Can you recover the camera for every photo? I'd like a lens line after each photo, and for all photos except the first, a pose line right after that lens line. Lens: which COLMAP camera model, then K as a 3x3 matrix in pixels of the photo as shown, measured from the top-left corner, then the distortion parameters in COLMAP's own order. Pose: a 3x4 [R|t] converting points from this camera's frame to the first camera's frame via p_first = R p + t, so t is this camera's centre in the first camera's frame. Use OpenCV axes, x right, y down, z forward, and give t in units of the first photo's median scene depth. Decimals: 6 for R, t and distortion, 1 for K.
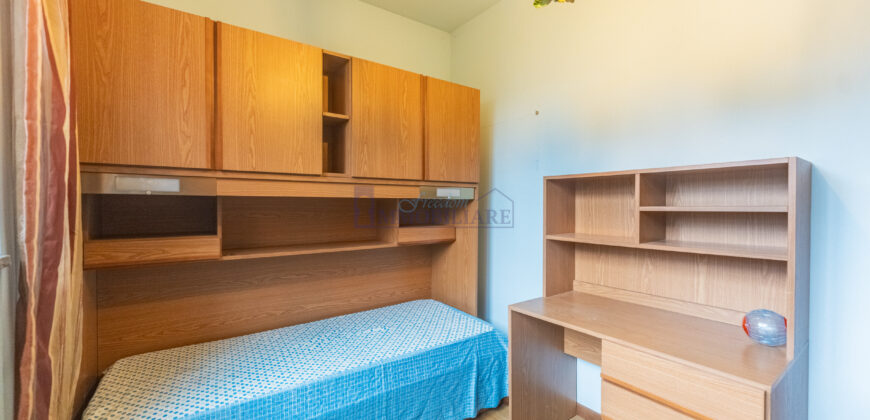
lens RADIAL K [[345.7, 0, 433.0], [0, 345.7, 204.9], [0, 0, 1]] dist [0.001240, -0.001575]
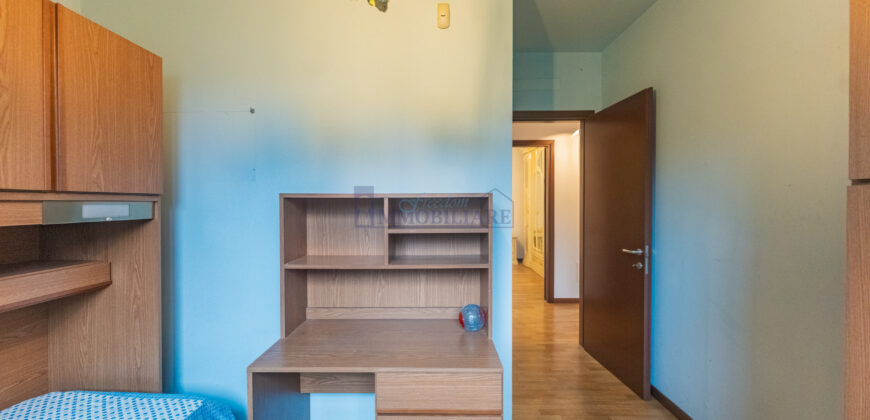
lens RADIAL K [[345.7, 0, 434.3], [0, 345.7, 207.6], [0, 0, 1]] dist [0.001240, -0.001575]
pose [[0.591749, -0.009739, 0.806063, -0.118300], [0.004383, 0.999951, 0.008864, -0.049972], [-0.806110, -0.001713, 0.591763, 0.196721]]
